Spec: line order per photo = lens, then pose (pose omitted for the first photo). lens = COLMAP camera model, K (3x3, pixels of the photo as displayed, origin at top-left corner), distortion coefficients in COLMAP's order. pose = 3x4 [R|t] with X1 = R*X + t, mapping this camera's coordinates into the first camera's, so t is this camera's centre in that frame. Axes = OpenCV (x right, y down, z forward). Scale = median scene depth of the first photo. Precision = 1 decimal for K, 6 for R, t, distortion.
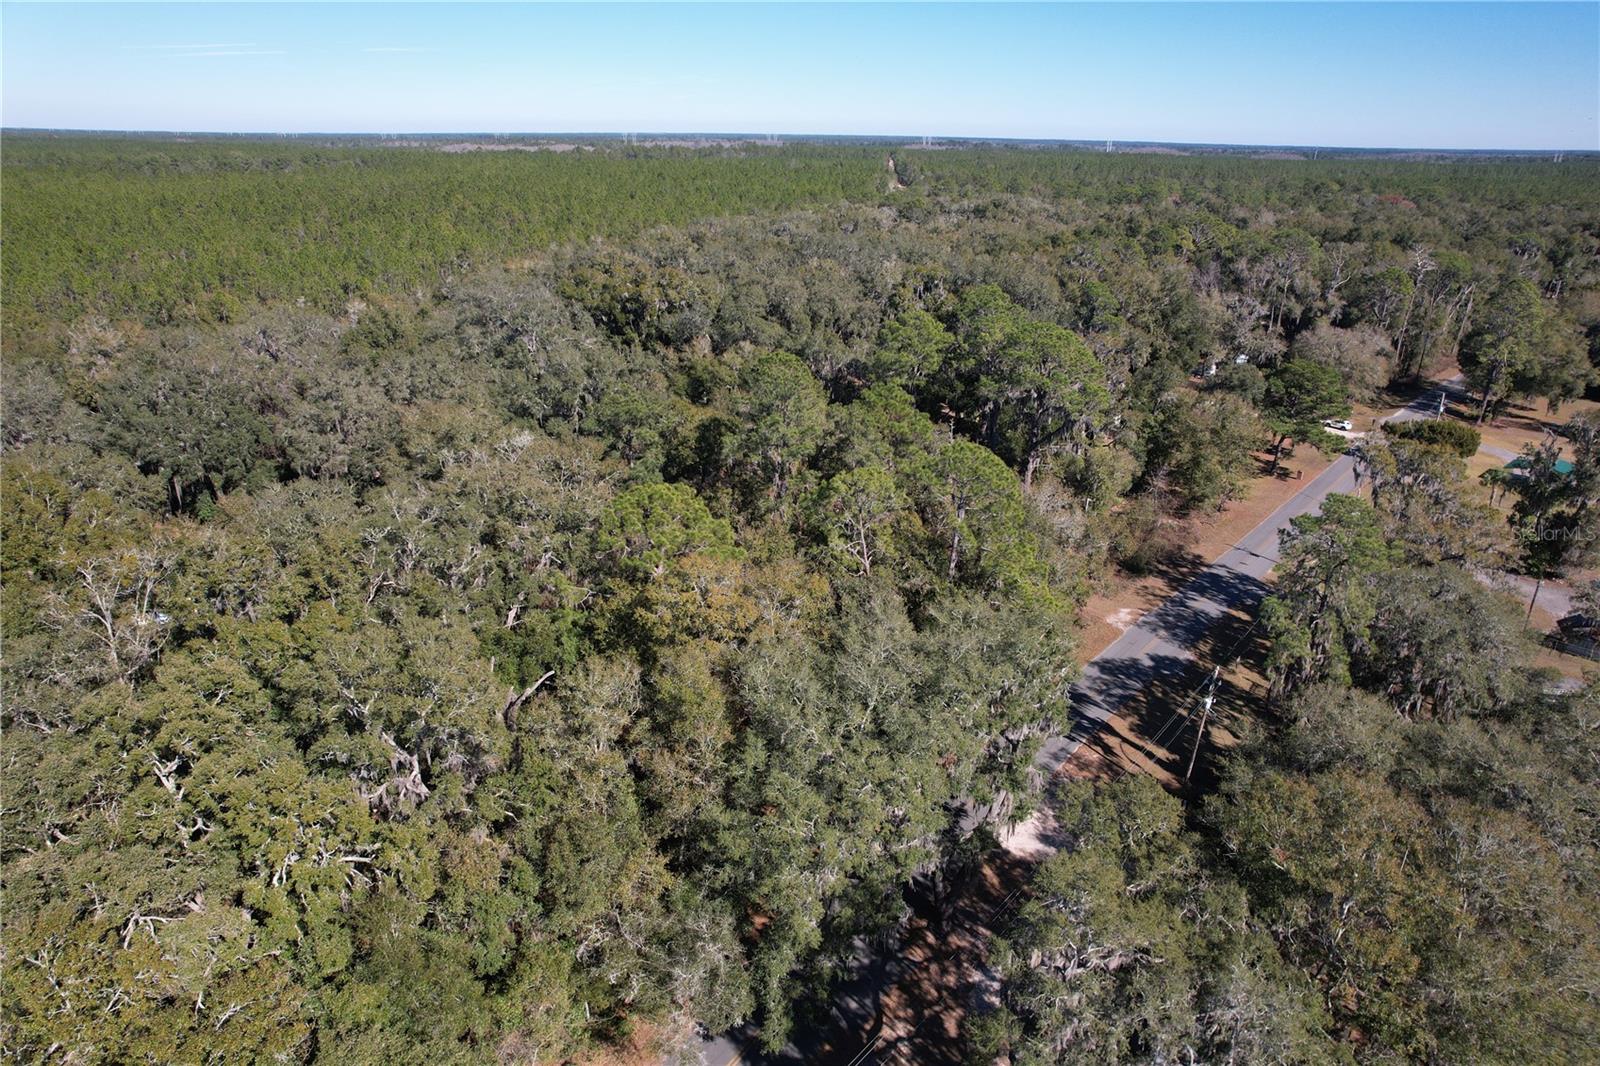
lens RADIAL K [[1037.0, 0, 801.1], [0, 1037.0, 496.5], [0, 0, 1]] dist [0.004060, 0.003335]
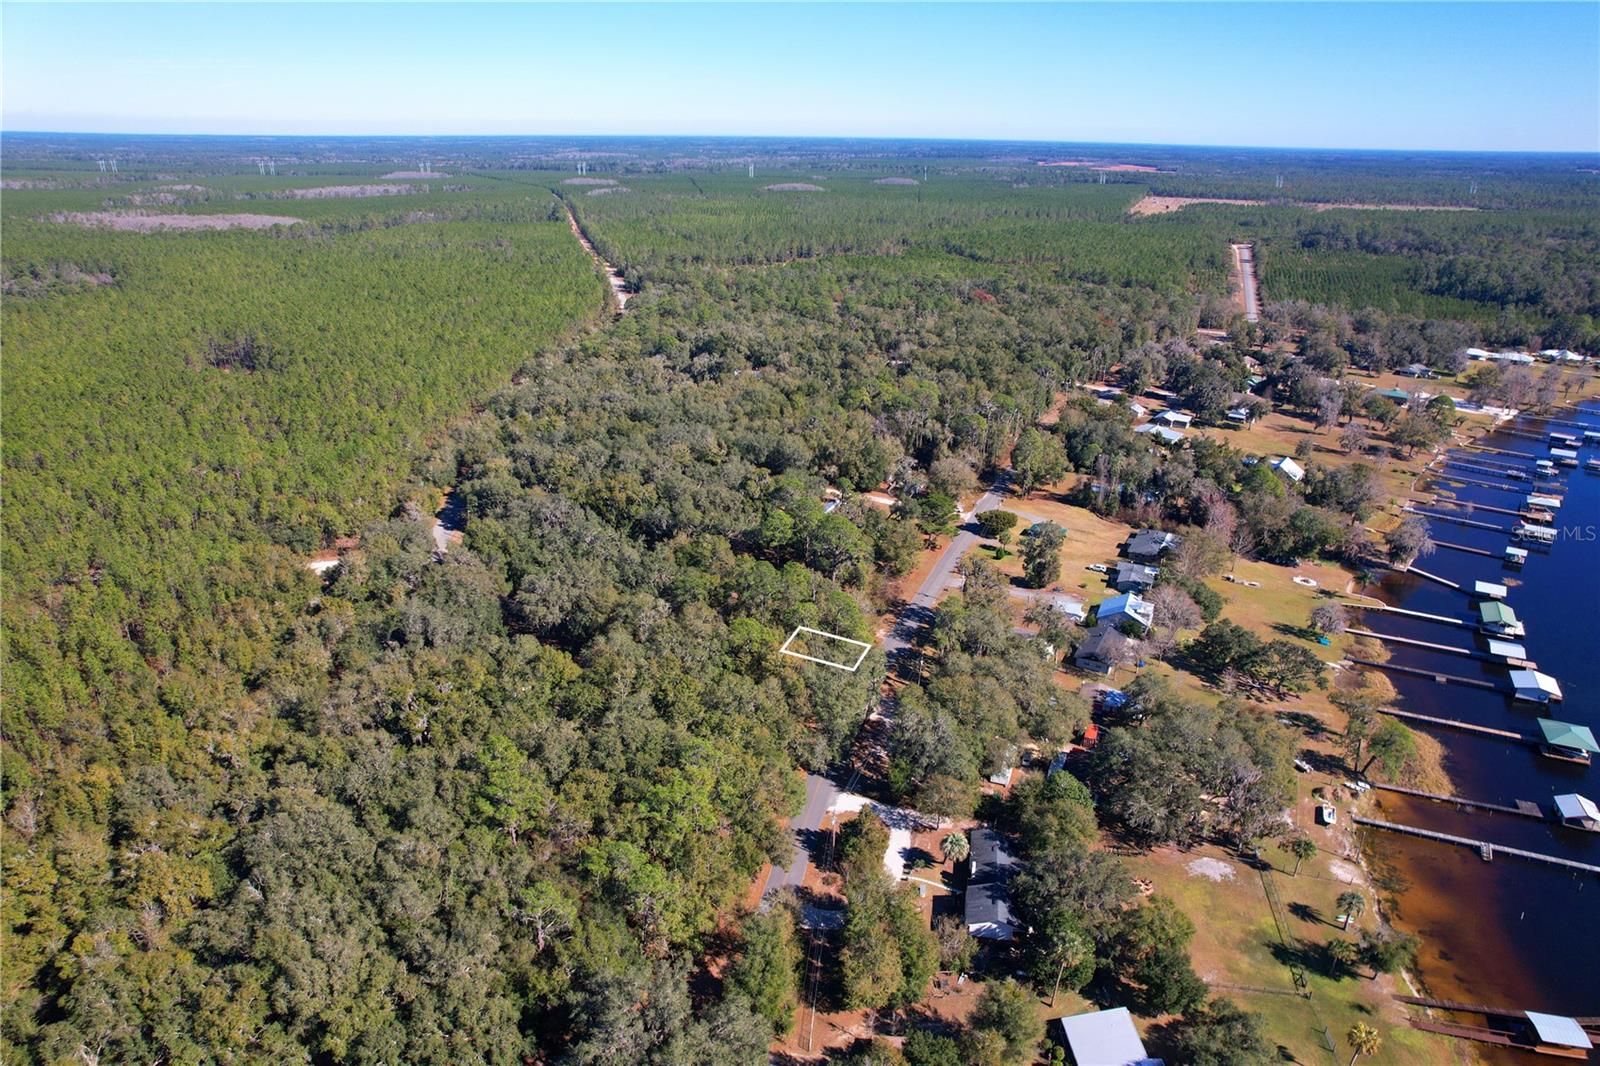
lens RADIAL K [[1016.5, 0, 800.0], [0, 1016.5, 533.0], [0, 0, 1]] dist [-0.001767, -0.000097]
pose [[0.946952, -0.118221, 0.298841, -0.596117], [0.108887, 0.992906, 0.047757, -0.271791], [-0.302367, -0.012683, 0.953107, -1.302796]]
